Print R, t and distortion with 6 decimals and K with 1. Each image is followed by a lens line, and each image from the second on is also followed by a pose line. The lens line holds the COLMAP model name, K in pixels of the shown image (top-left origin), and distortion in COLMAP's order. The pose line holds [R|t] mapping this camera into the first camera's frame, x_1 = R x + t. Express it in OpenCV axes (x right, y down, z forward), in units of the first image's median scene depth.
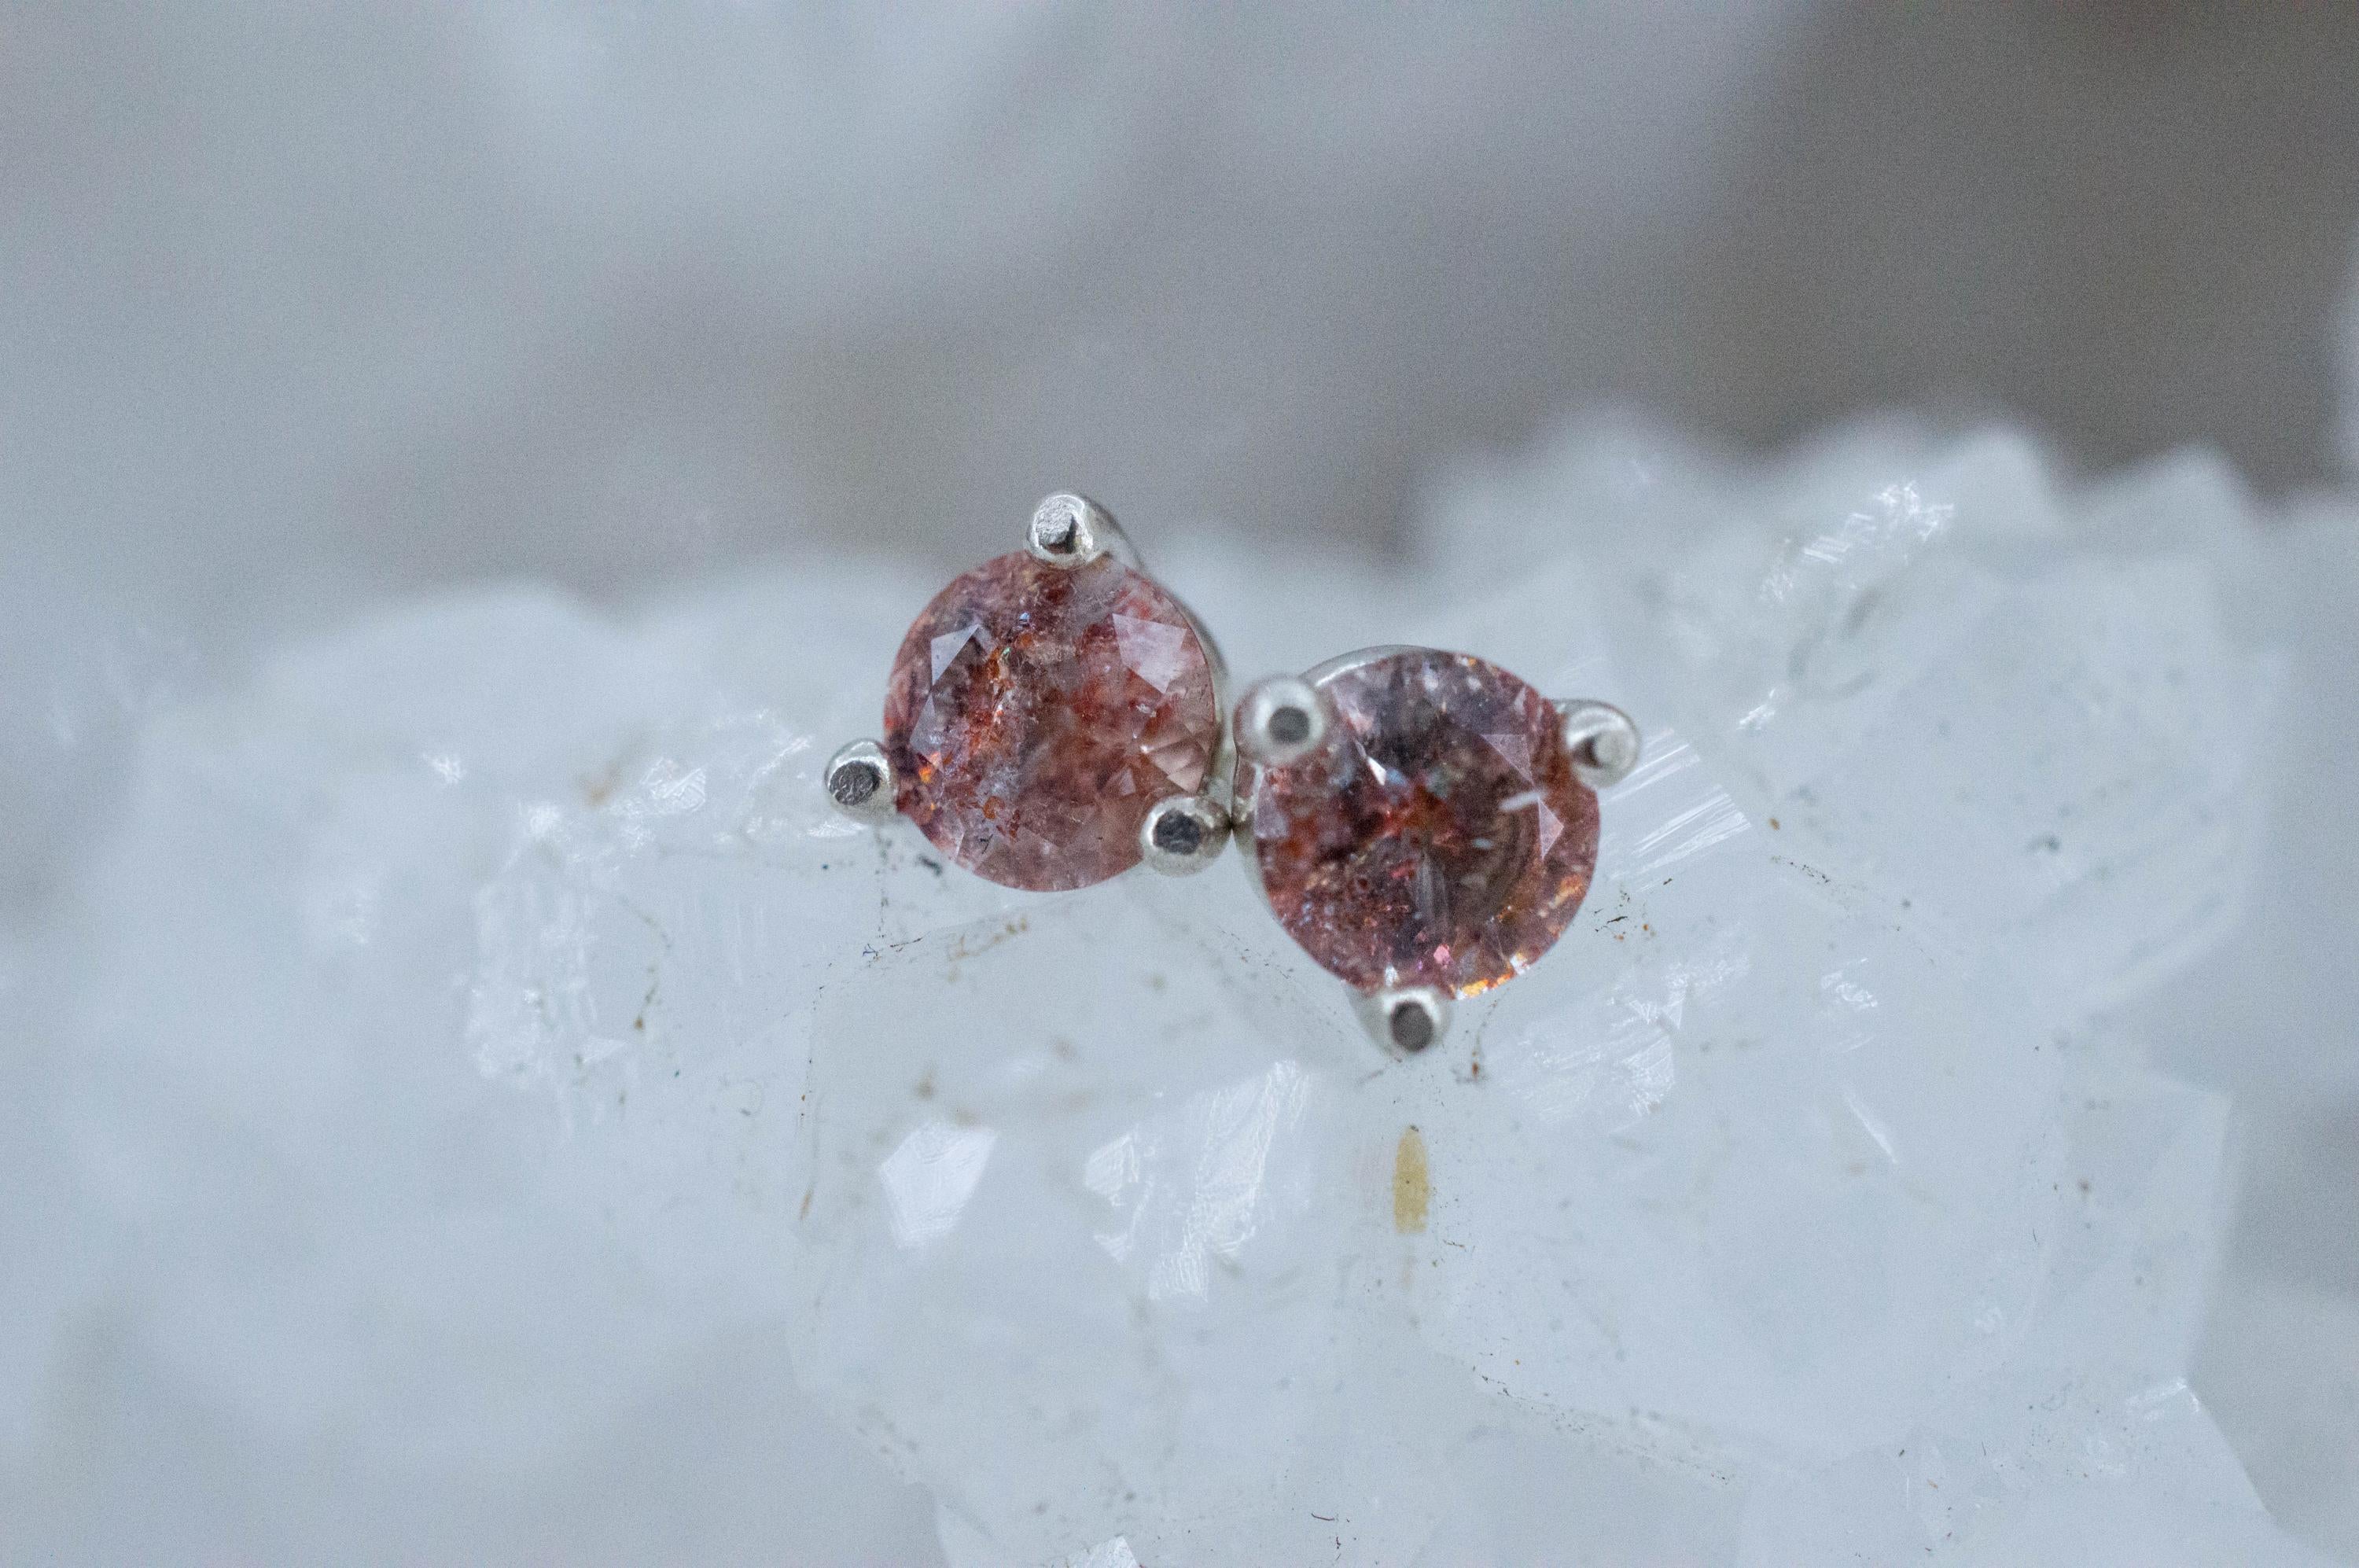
lens RADIAL K [[6158.1, 0, 1164.8], [0, 6158.1, 791.3], [0, 0, 1]] dist [0.246059, 0.000000]
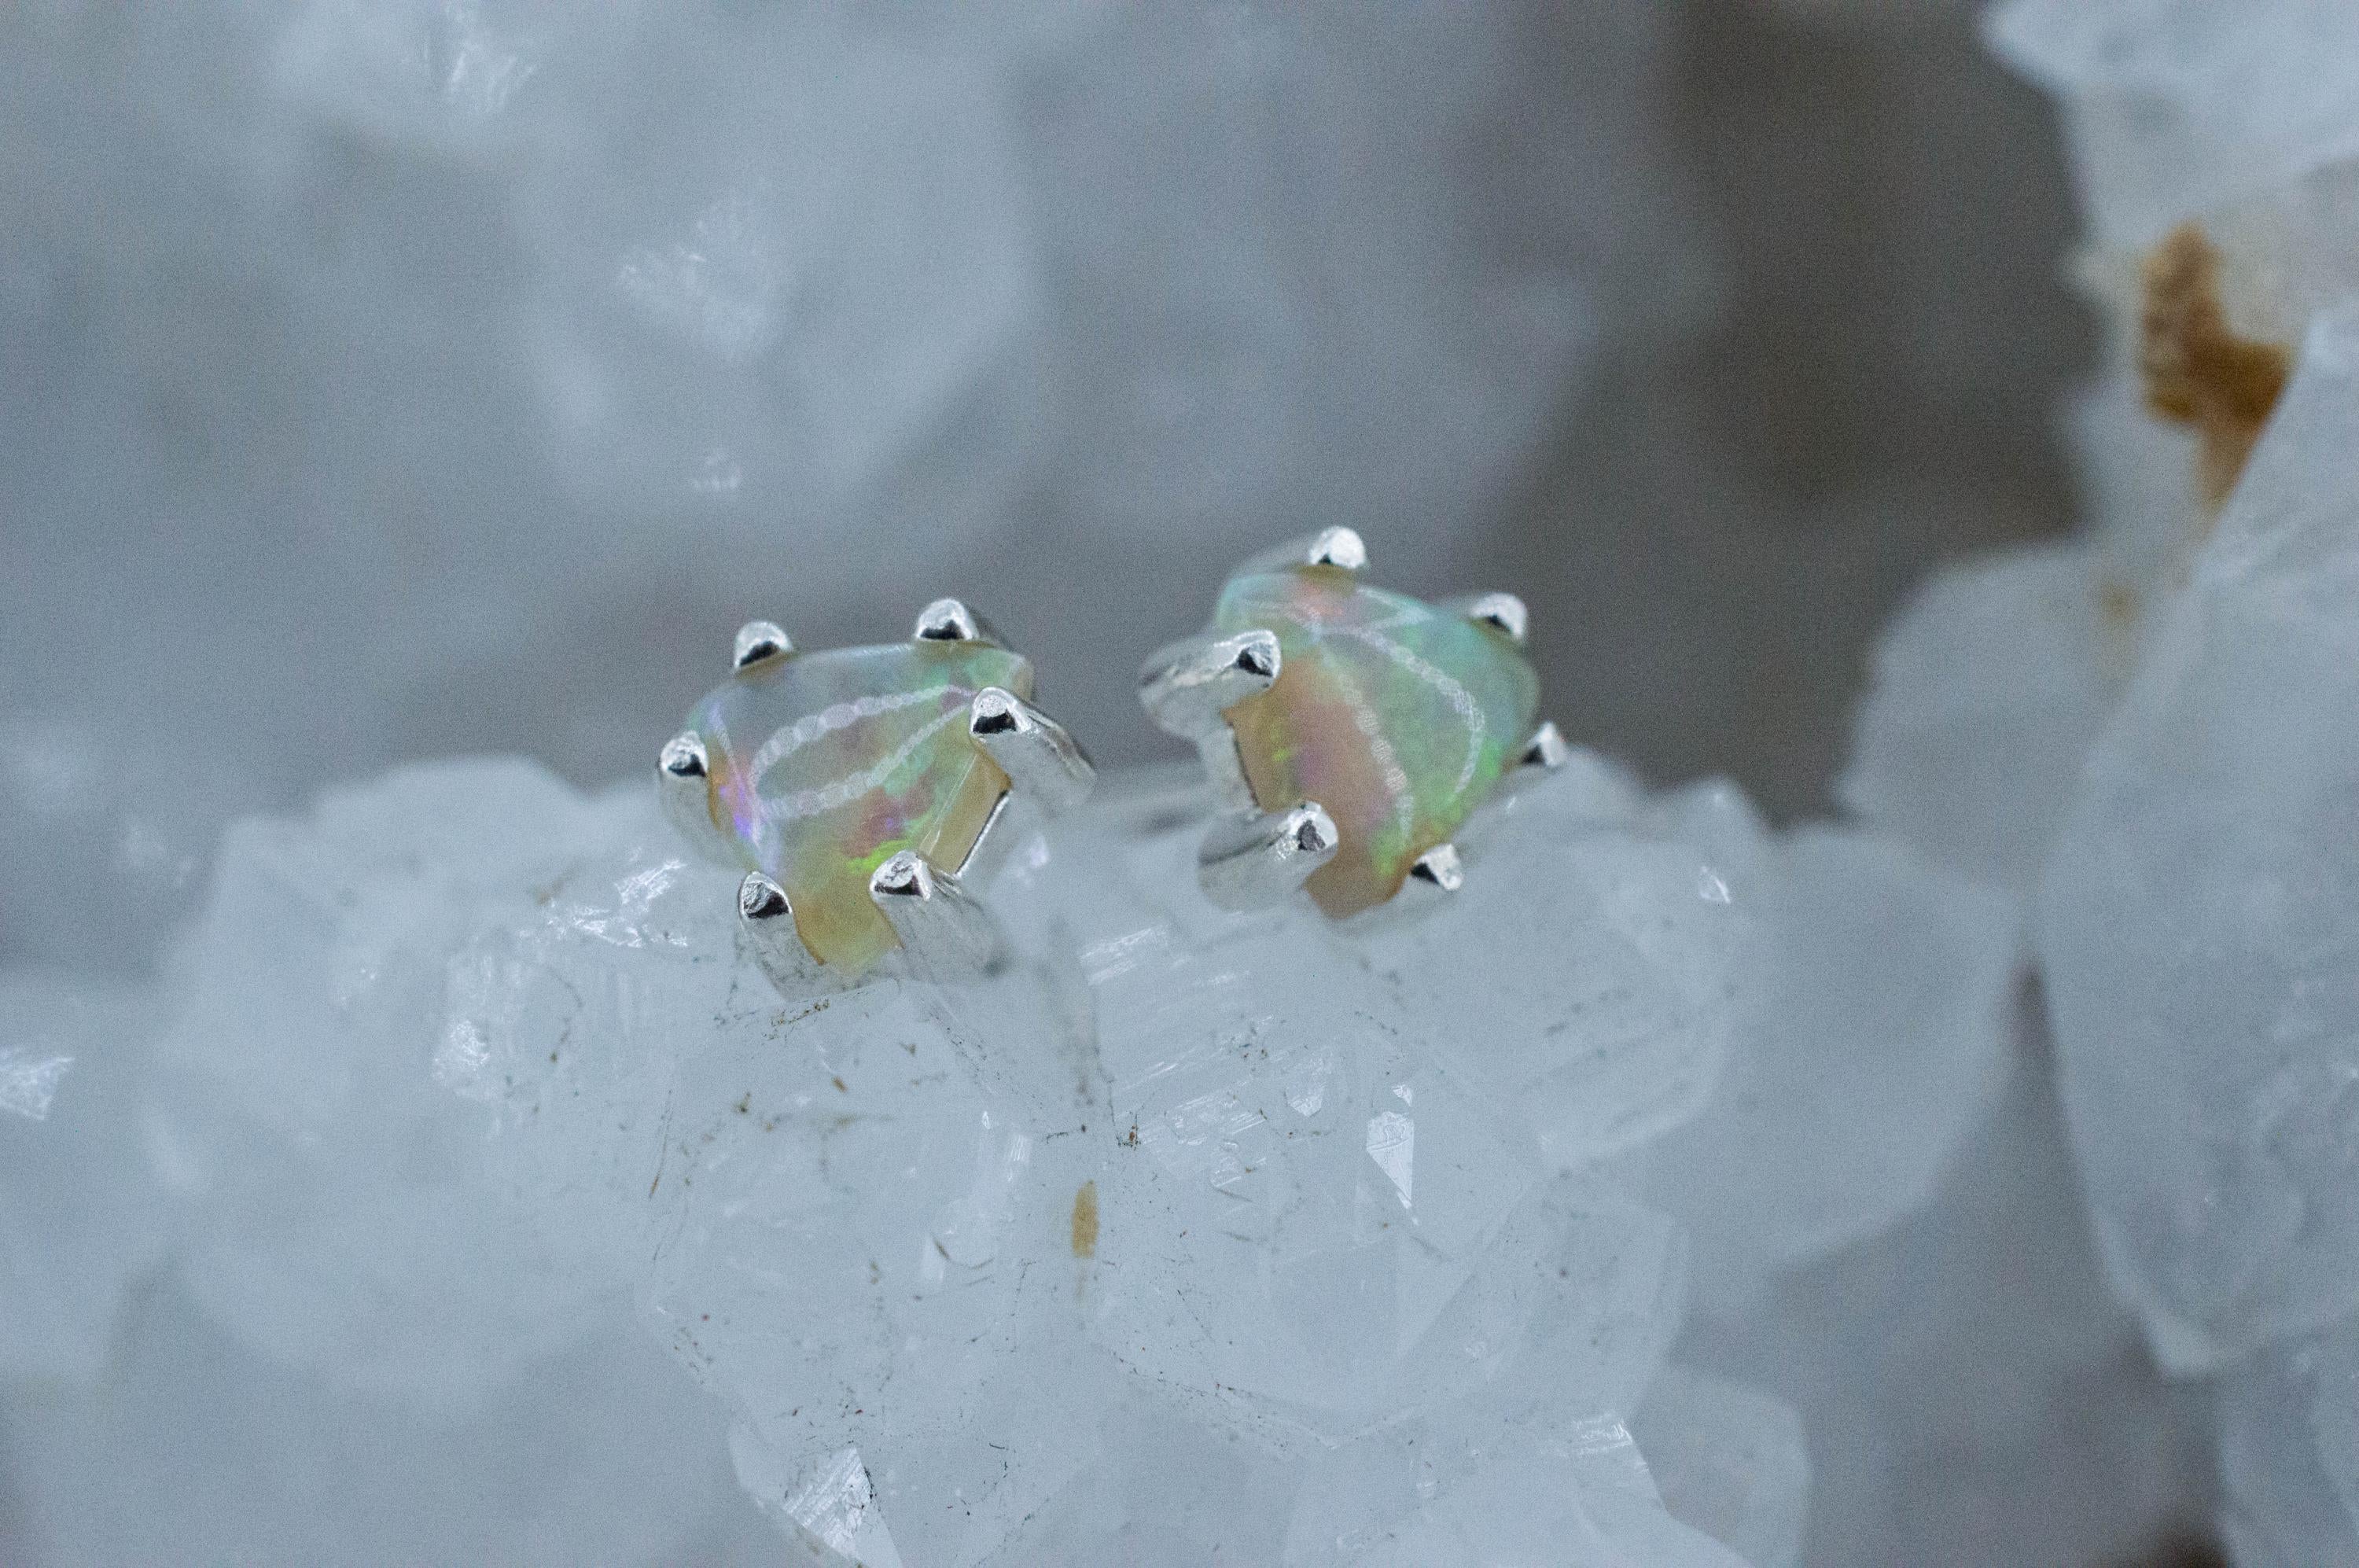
lens RADIAL K [[6158.1, 0, 1117.0], [0, 6158.1, 809.7], [0, 0, 1]] dist [0.246059, 0.000000]
pose [[0.995116, 0.095410, -0.025317, 0.073565], [-0.096991, 0.992743, -0.071089, 0.069509], [0.018351, 0.073197, 0.997149, -0.411555]]
